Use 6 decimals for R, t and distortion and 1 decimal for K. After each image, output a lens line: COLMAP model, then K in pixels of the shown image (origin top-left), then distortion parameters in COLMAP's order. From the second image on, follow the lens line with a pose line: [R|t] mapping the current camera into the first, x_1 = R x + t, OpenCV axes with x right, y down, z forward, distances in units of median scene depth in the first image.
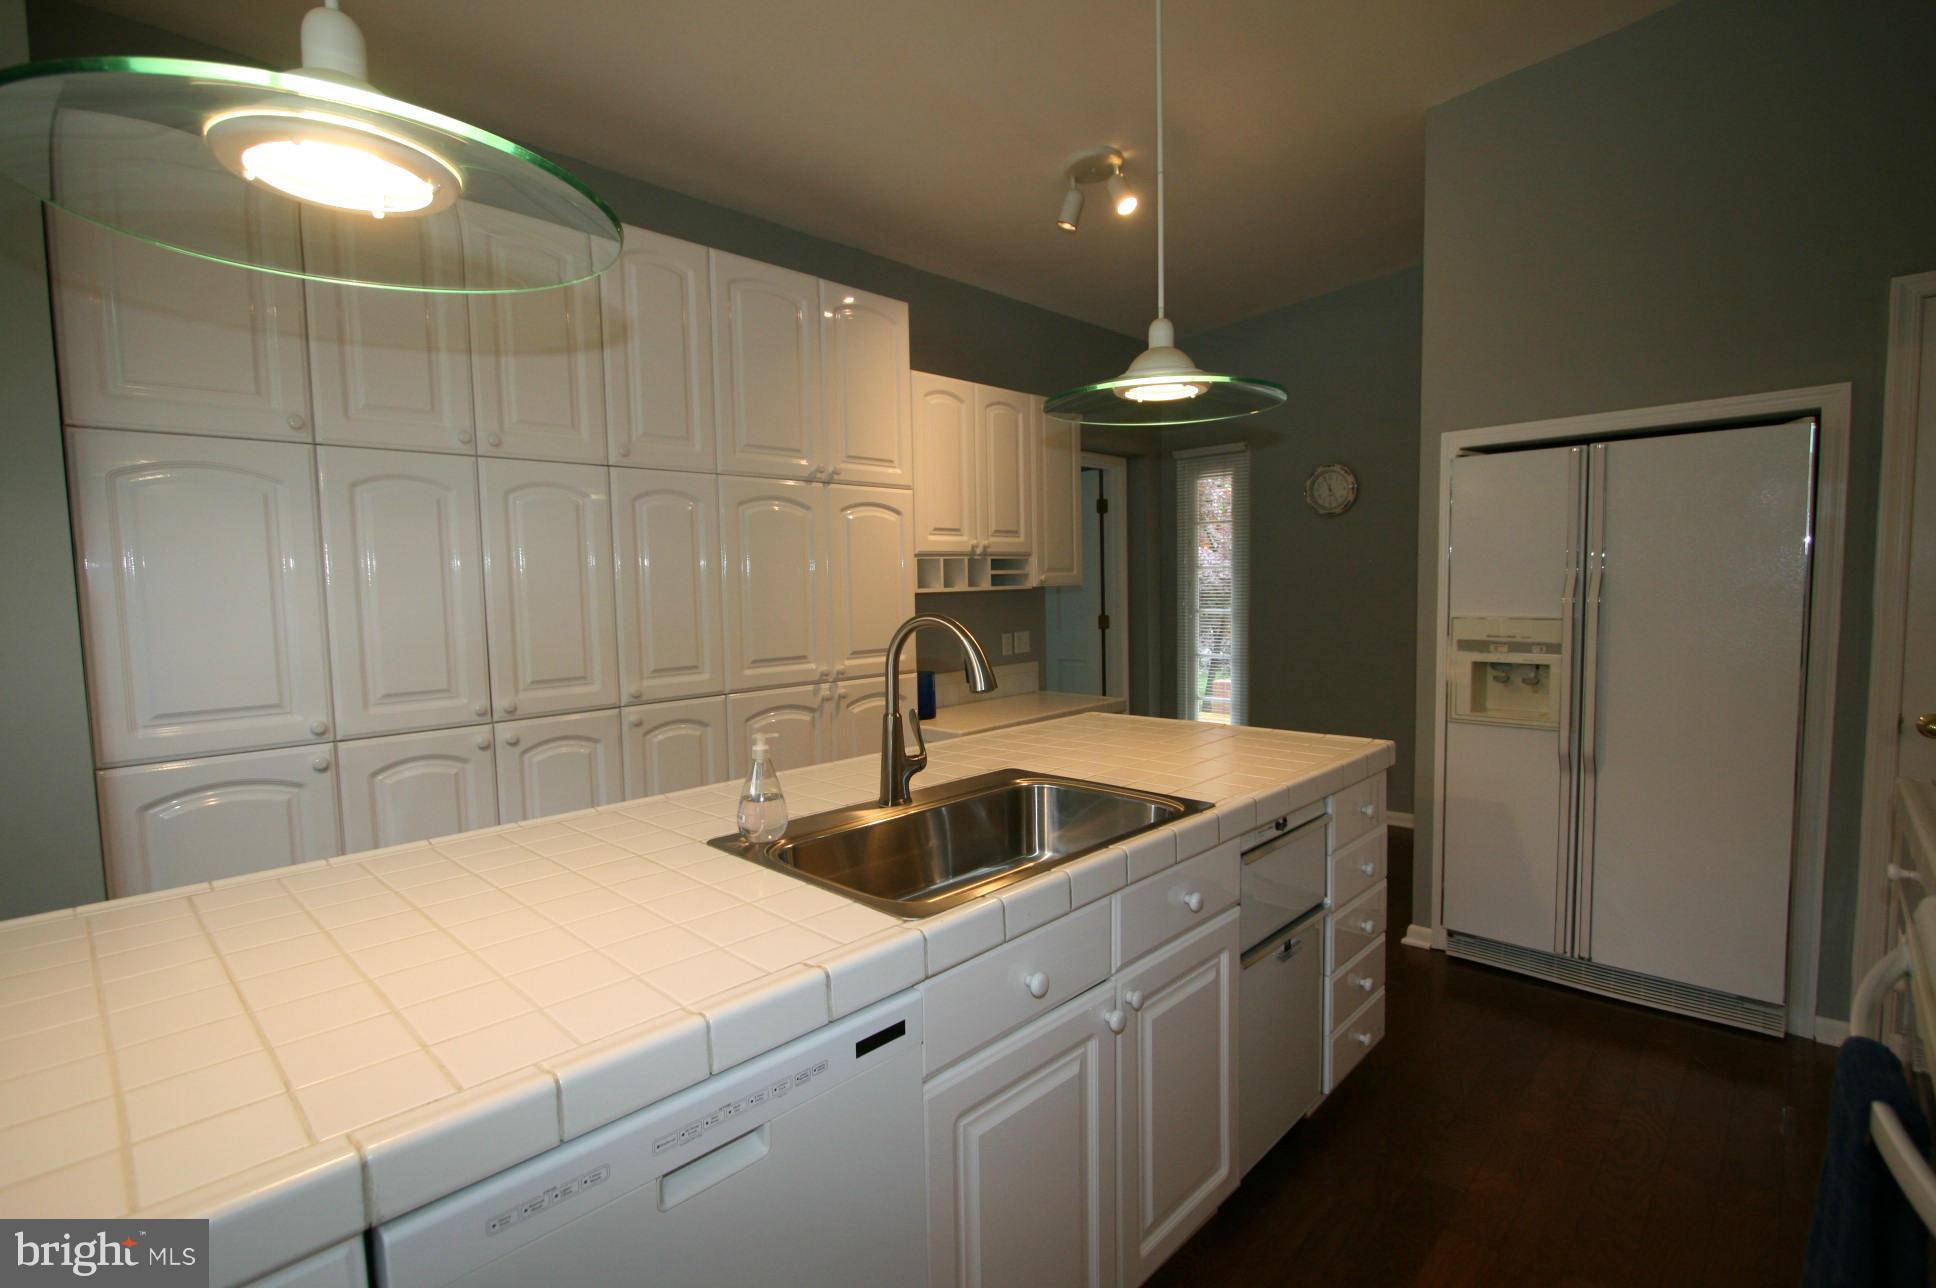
lens RADIAL K [[897.7, 0, 963.9], [0, 897.7, 648.8], [0, 0, 1]] dist [-0.011125, 0.001085]
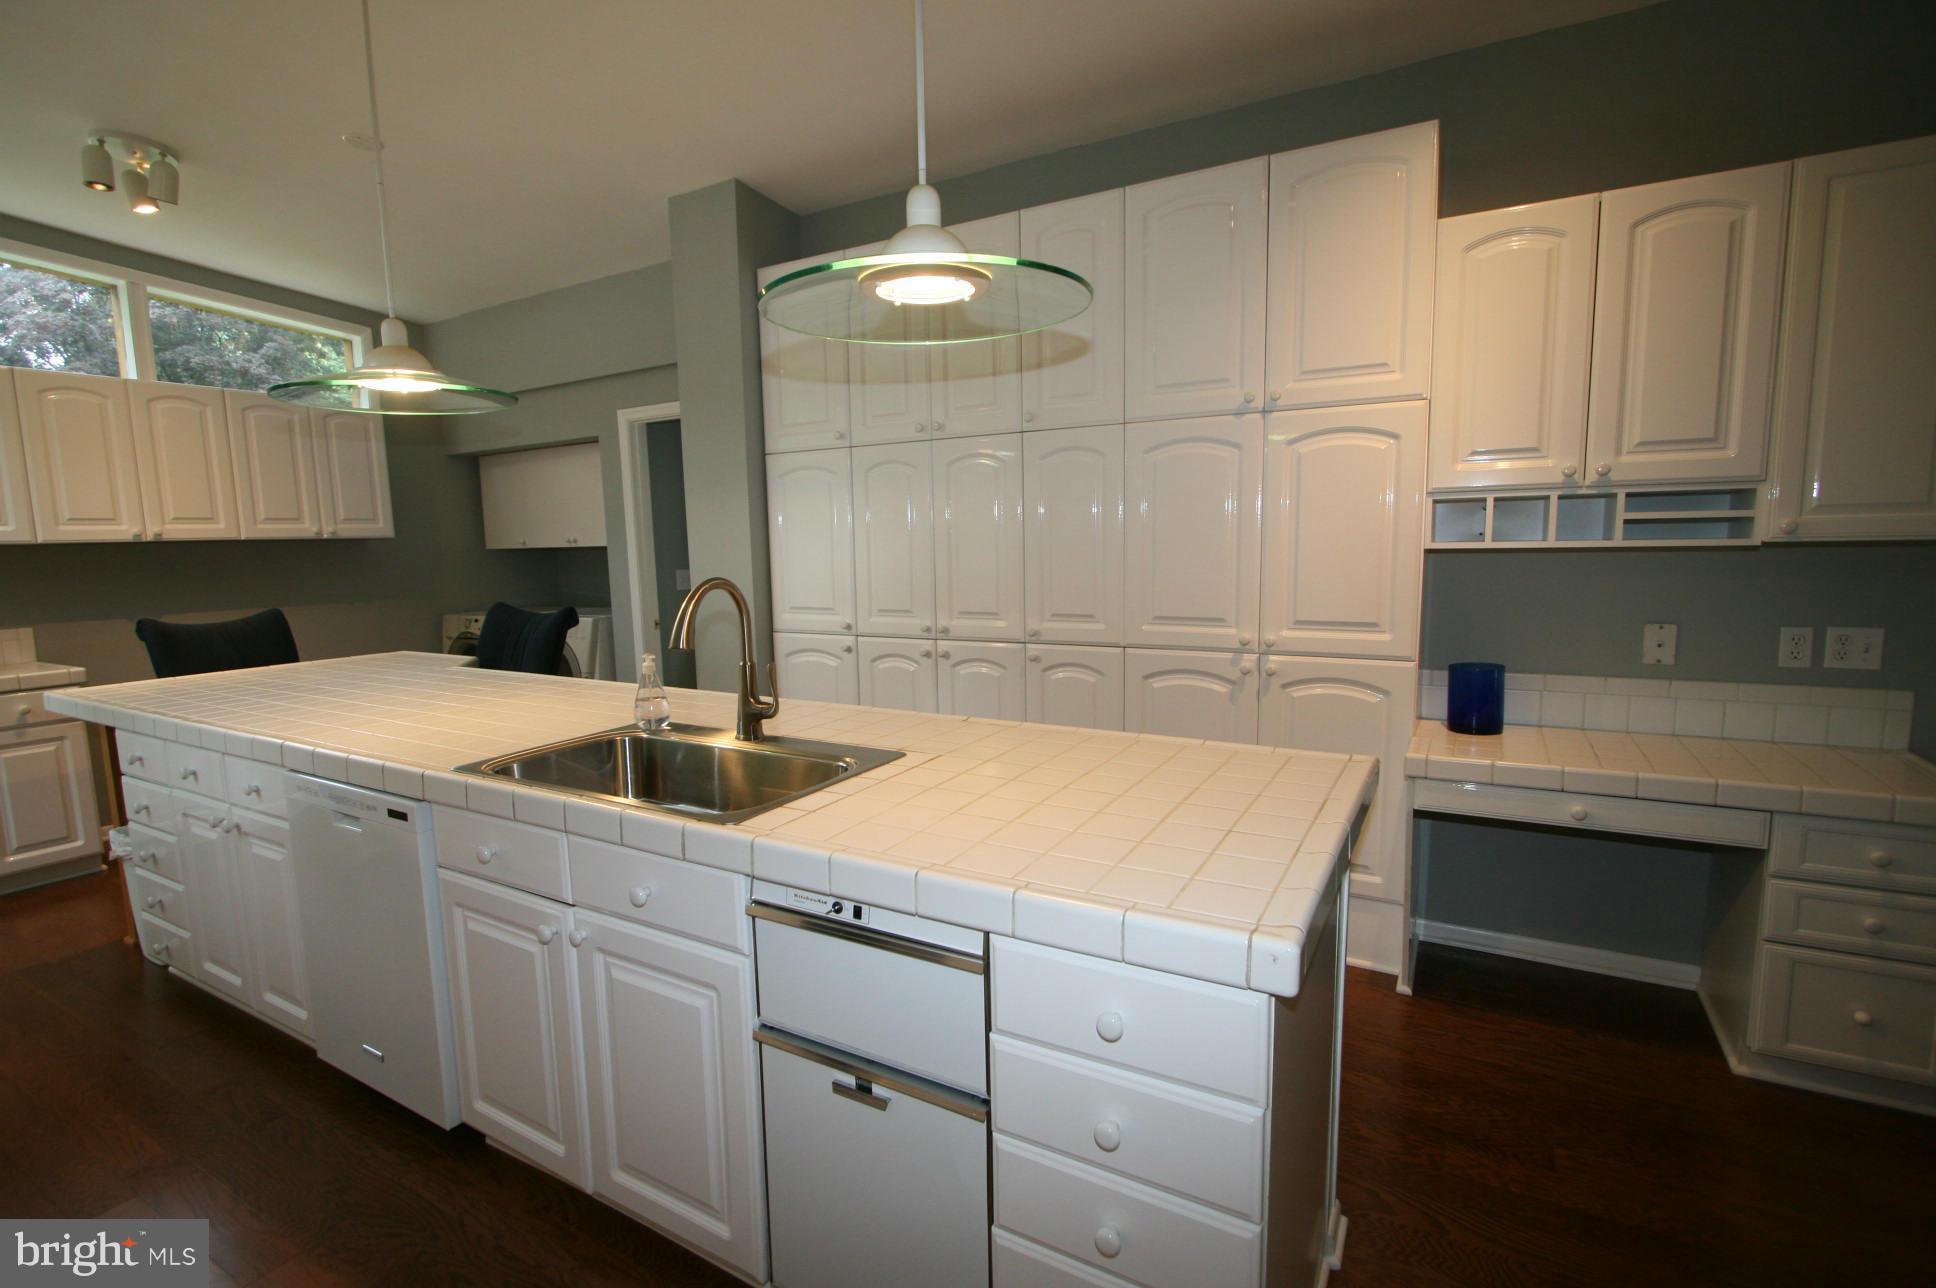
lens RADIAL K [[897.7, 0, 947.8], [0, 897.7, 640.9], [0, 0, 1]] dist [-0.011125, 0.001085]
pose [[0.239828, 0.130964, -0.961941, 0.592951], [-0.057264, 0.991042, 0.120649, -0.059461], [0.969125, 0.026150, 0.245179, 0.522640]]
